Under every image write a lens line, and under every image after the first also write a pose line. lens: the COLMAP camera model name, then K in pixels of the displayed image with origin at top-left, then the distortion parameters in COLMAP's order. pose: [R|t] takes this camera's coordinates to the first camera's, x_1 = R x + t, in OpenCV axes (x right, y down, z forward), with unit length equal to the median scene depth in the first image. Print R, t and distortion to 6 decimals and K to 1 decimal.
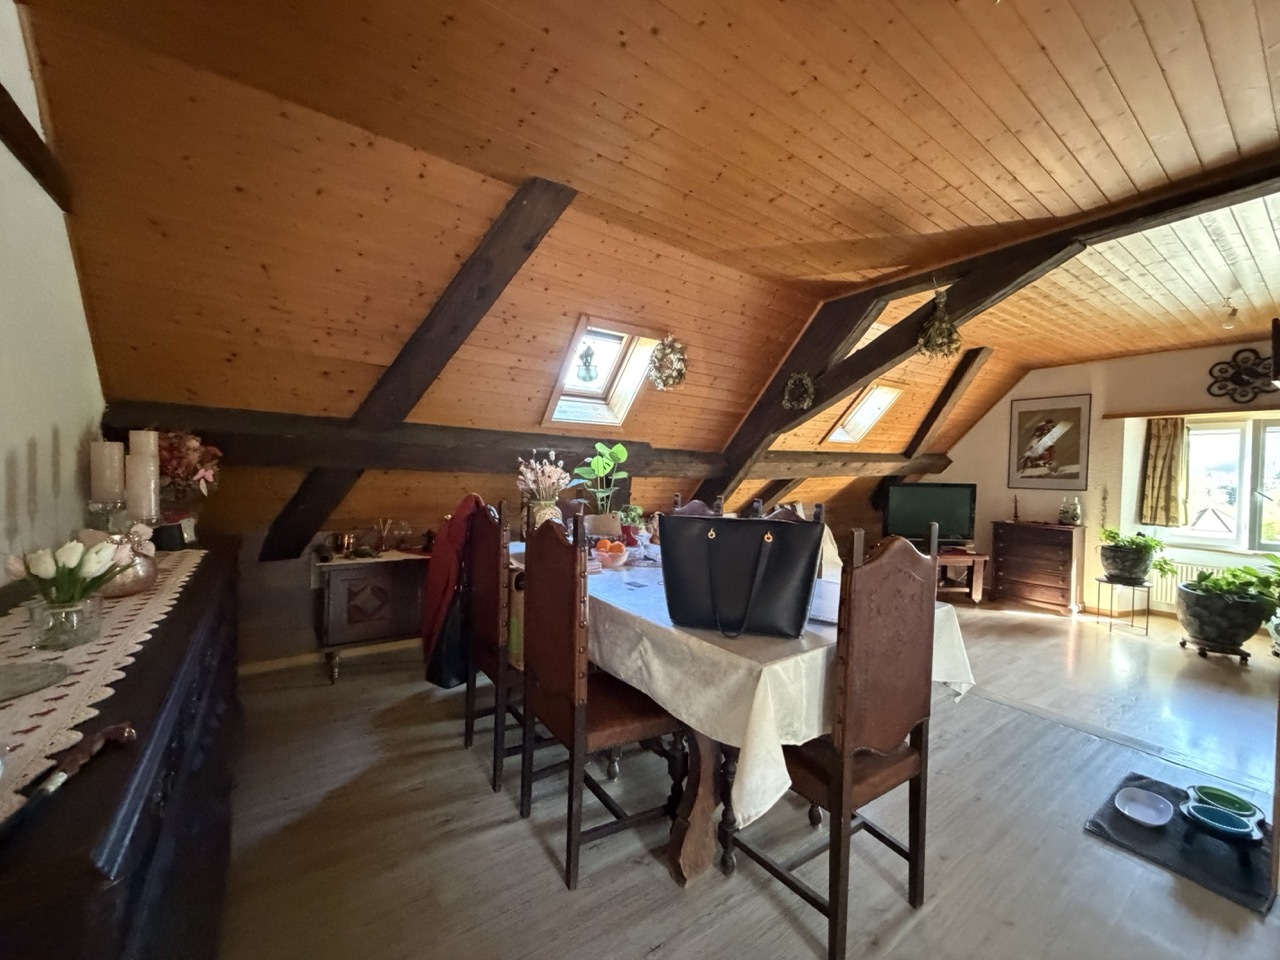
lens RADIAL K [[507.1, 0, 639.5], [0, 507.1, 480.7], [0, 0, 1]] dist [-0.000747, 0.000126]
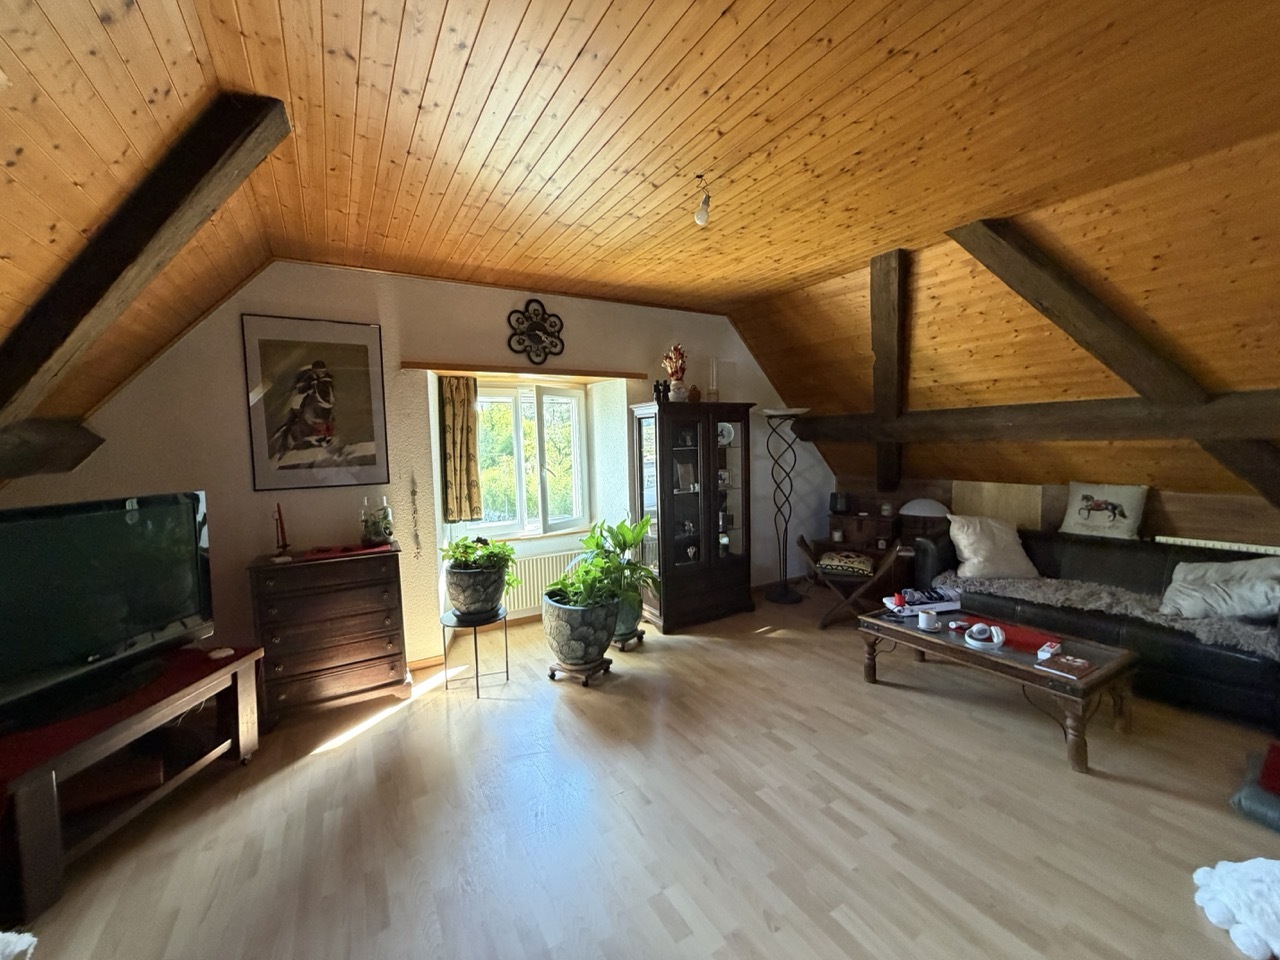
lens RADIAL K [[507.1, 0, 639.5], [0, 507.1, 480.7], [0, 0, 1]] dist [-0.000747, 0.000126]
pose [[0.077362, -0.092955, 0.992660, 0.540440], [0.053315, 0.994605, 0.088982, -0.041504], [-0.995577, 0.046039, 0.081901, 1.196914]]
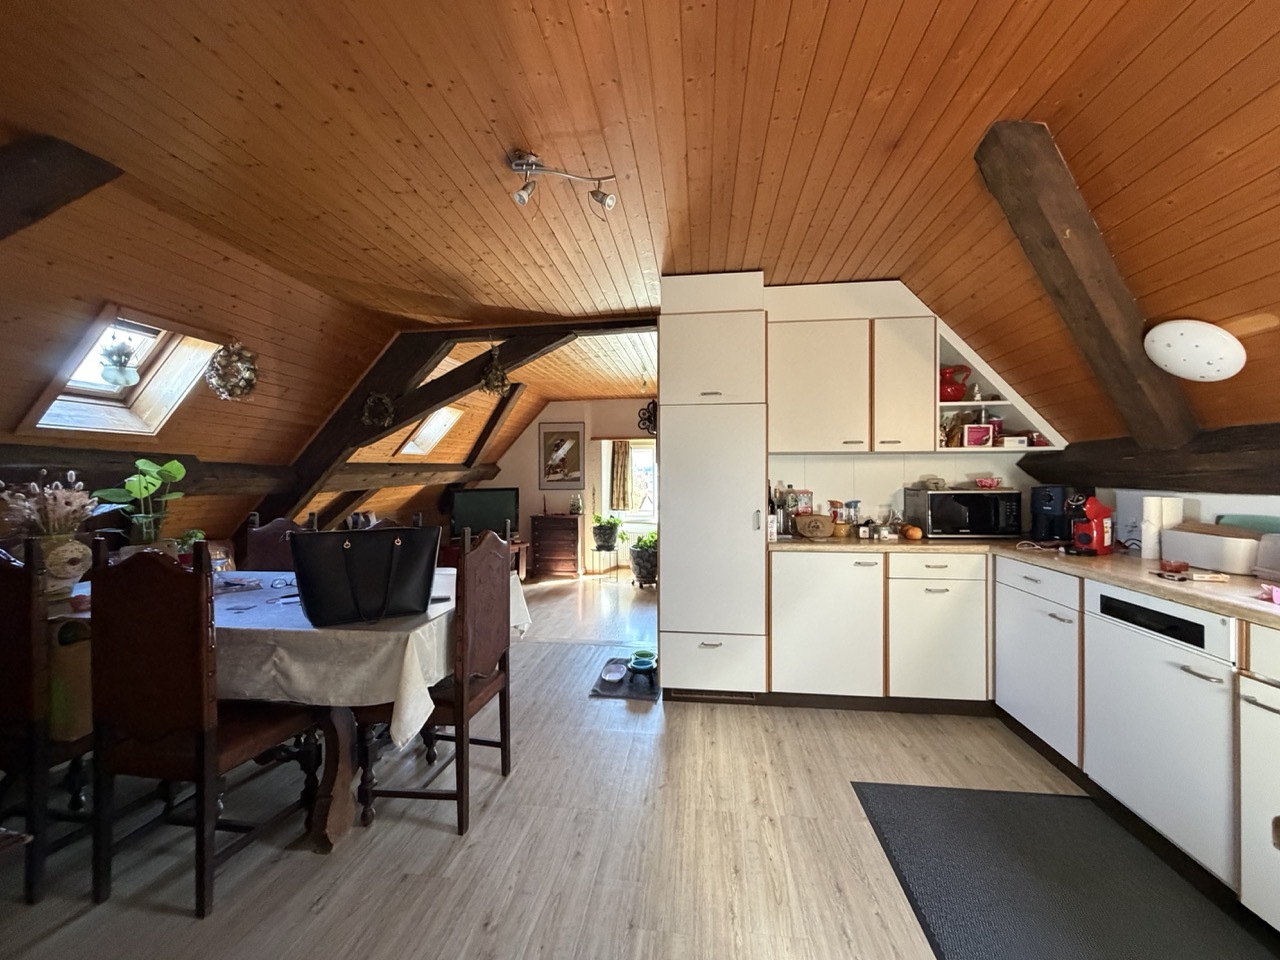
lens RADIAL K [[507.1, 0, 639.5], [0, 507.1, 480.7], [0, 0, 1]] dist [-0.000747, 0.000126]
pose [[0.674659, -0.027766, 0.737607, -0.135557], [0.035036, 0.999371, 0.005574, -0.014075], [-0.737297, 0.022082, 0.675208, -0.161838]]
